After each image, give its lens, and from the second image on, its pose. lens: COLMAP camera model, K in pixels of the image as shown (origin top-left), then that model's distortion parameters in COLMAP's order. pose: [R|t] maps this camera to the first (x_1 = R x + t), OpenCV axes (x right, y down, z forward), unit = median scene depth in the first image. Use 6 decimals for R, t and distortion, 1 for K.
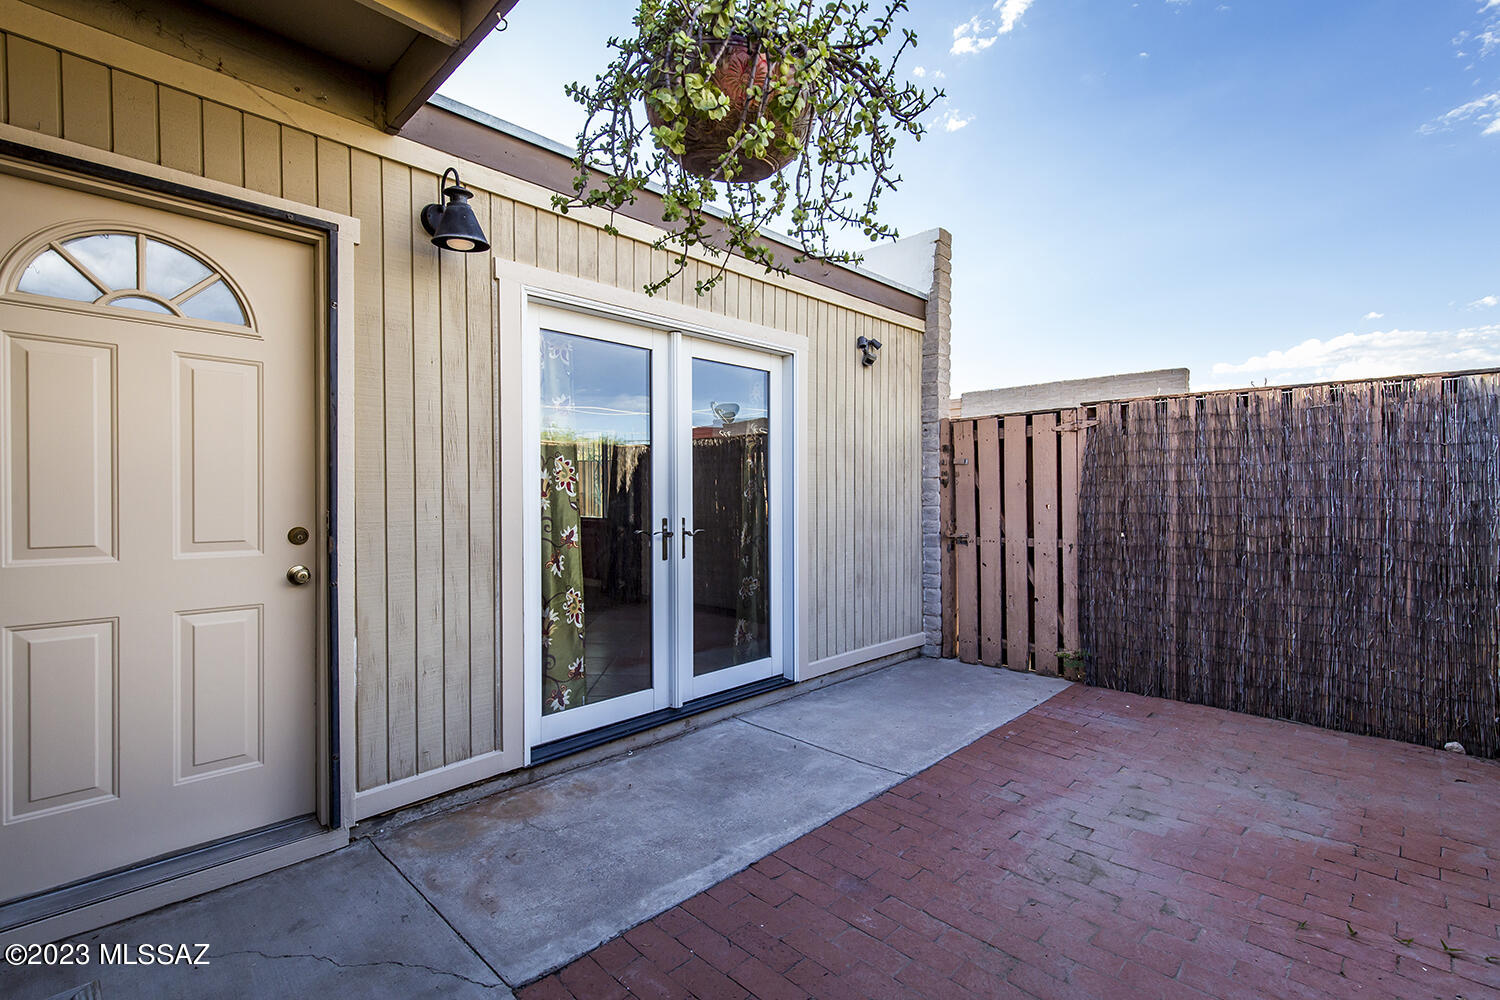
lens RADIAL K [[681.8, 0, 752.6], [0, 681.8, 508.8], [0, 0, 1]] dist [0.010271, -0.003433]
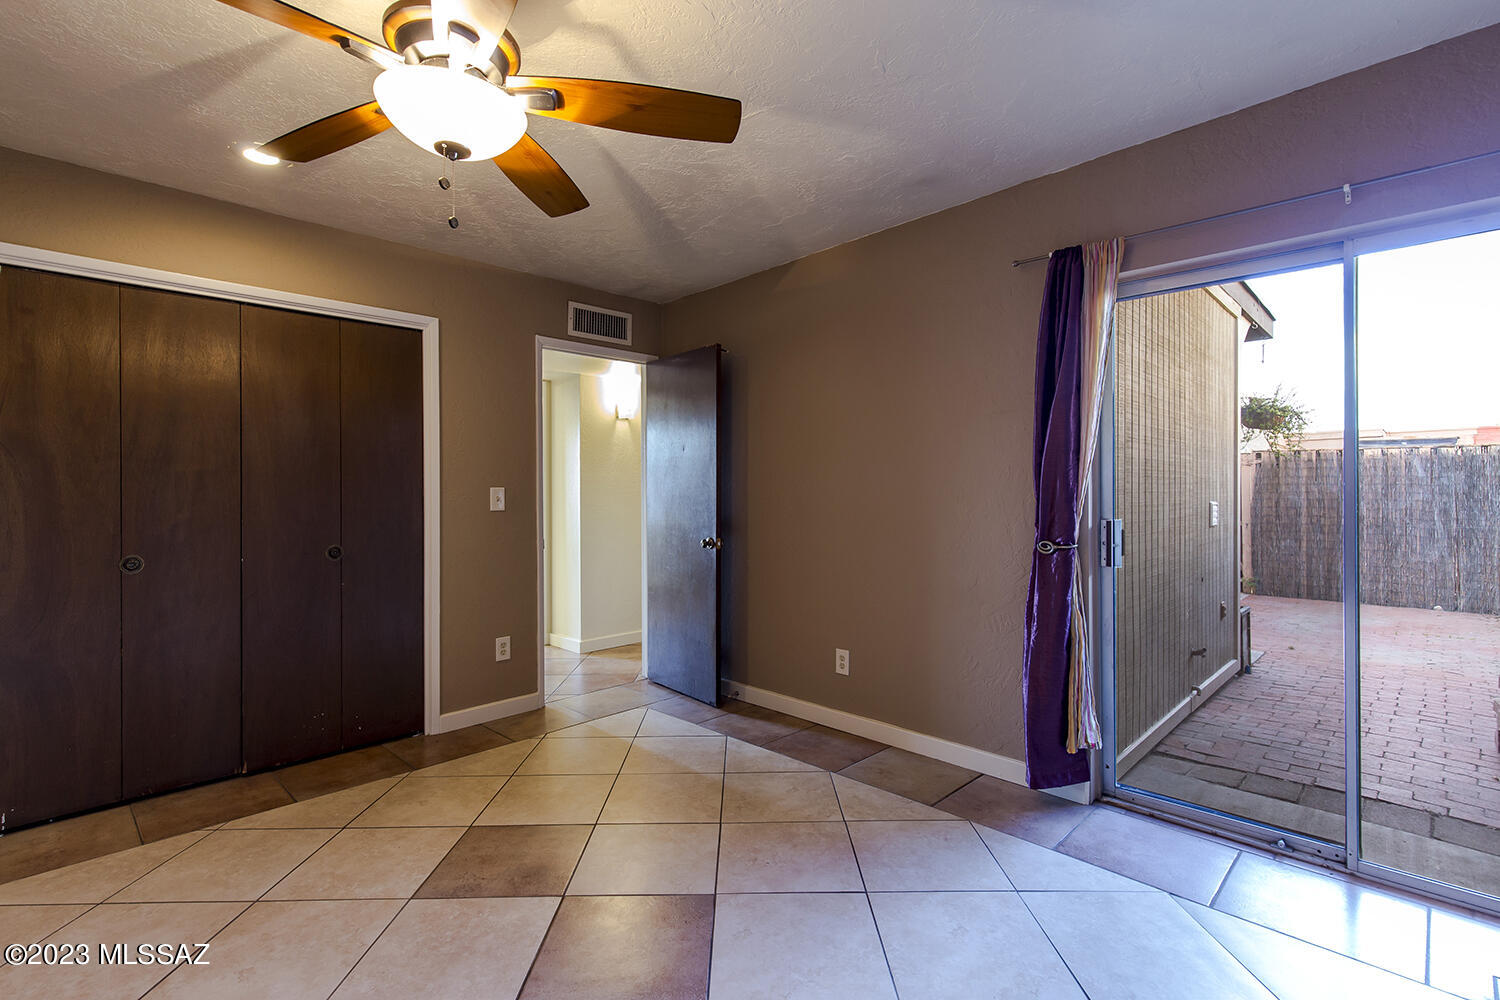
lens RADIAL K [[681.8, 0, 770.4], [0, 681.8, 495.7], [0, 0, 1]] dist [0.010271, -0.003433]
pose [[0.999705, -0.003409, -0.024037, -1.031806], [0.003132, 0.999928, -0.011549, -0.009942], [0.024075, 0.011471, 0.999644, -1.204599]]
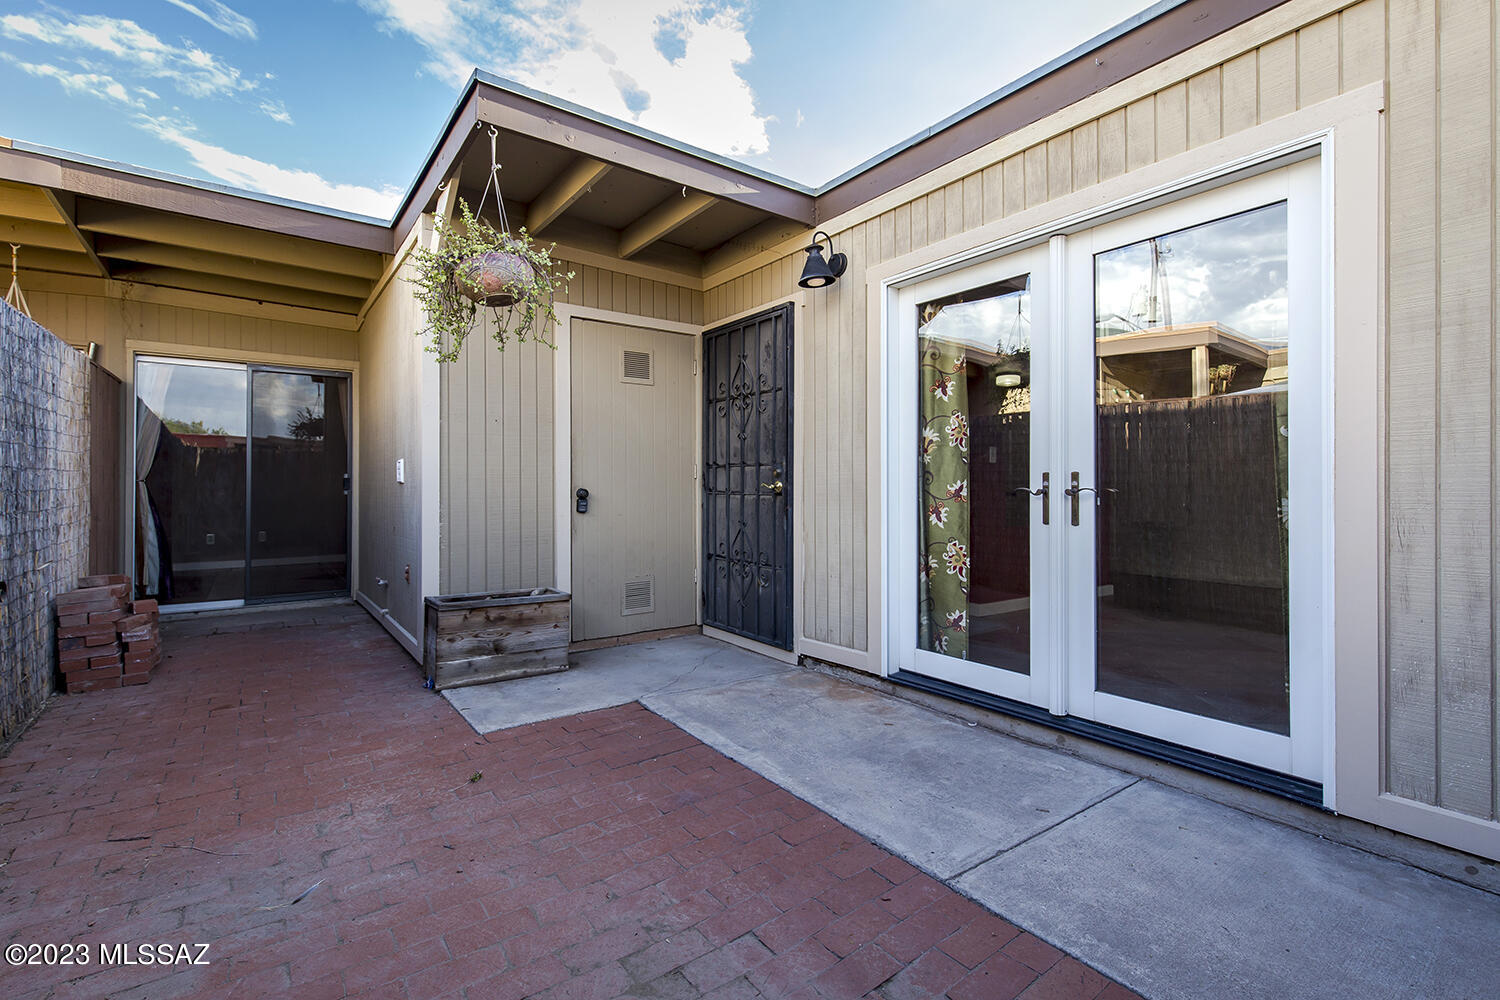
lens RADIAL K [[681.8, 0, 734.3], [0, 681.8, 490.1], [0, 0, 1]] dist [0.010271, -0.003433]
pose [[-0.187726, -0.000150, -0.982221, 0.686209], [-0.022752, 0.999732, 0.004196, 0.037039], [0.981958, 0.023135, -0.187679, 0.734026]]
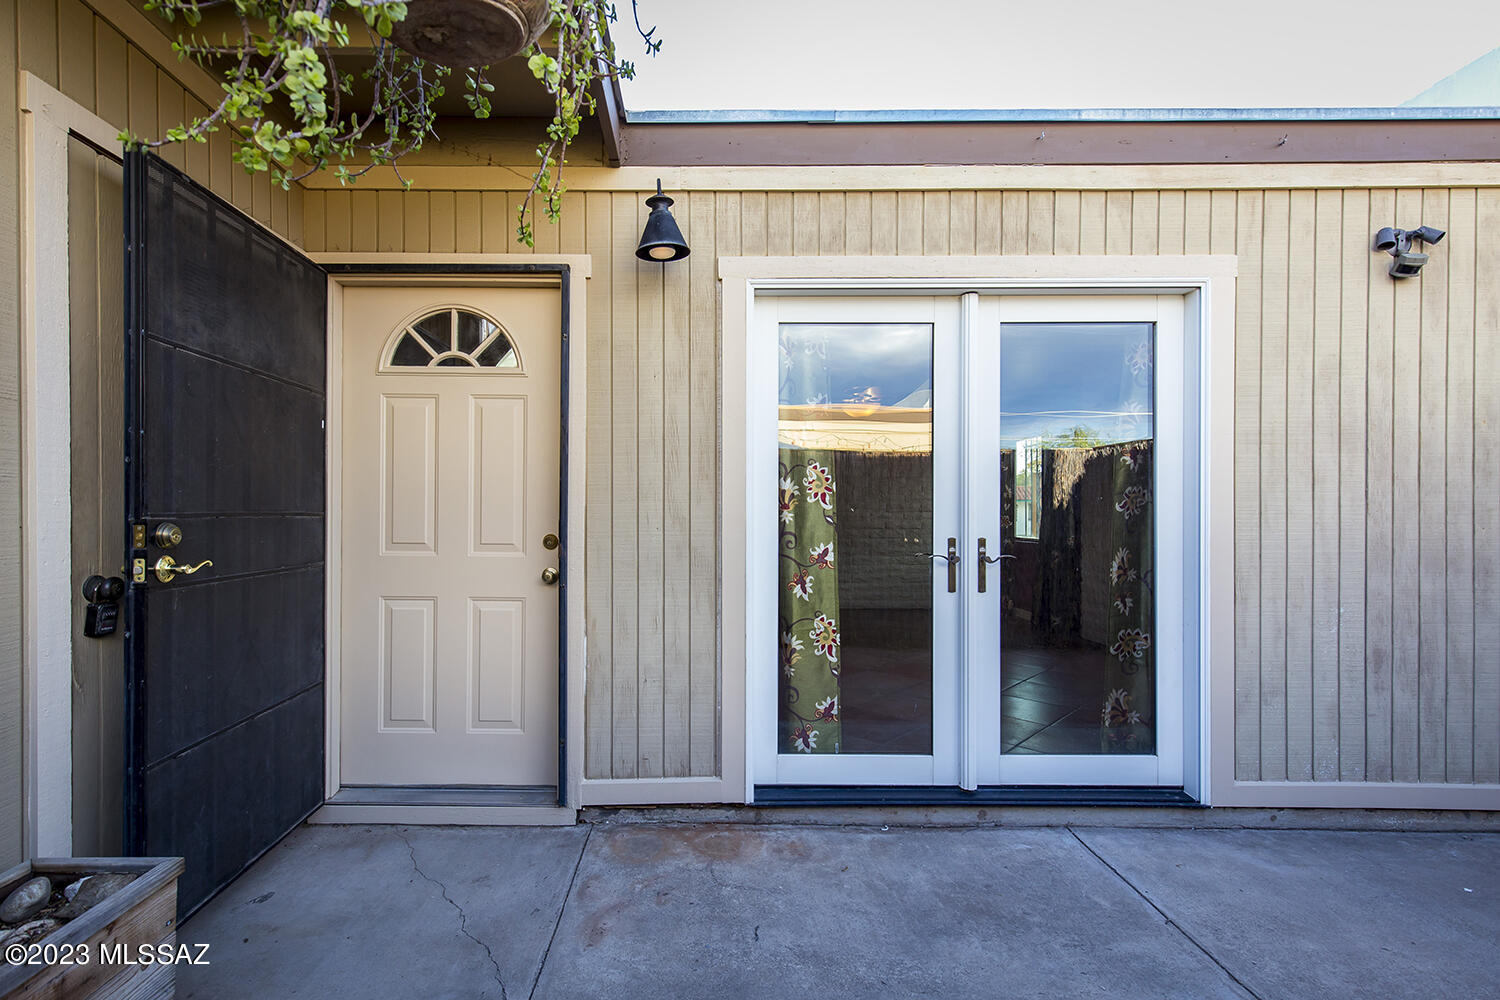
lens RADIAL K [[681.8, 0, 710.1], [0, 681.8, 519.3], [0, 0, 1]] dist [0.010271, -0.003433]
pose [[0.692247, 0.005299, -0.721641, 0.222554], [-0.018262, 0.999781, -0.010177, 0.005218], [0.721429, 0.020224, 0.692193, 0.248278]]
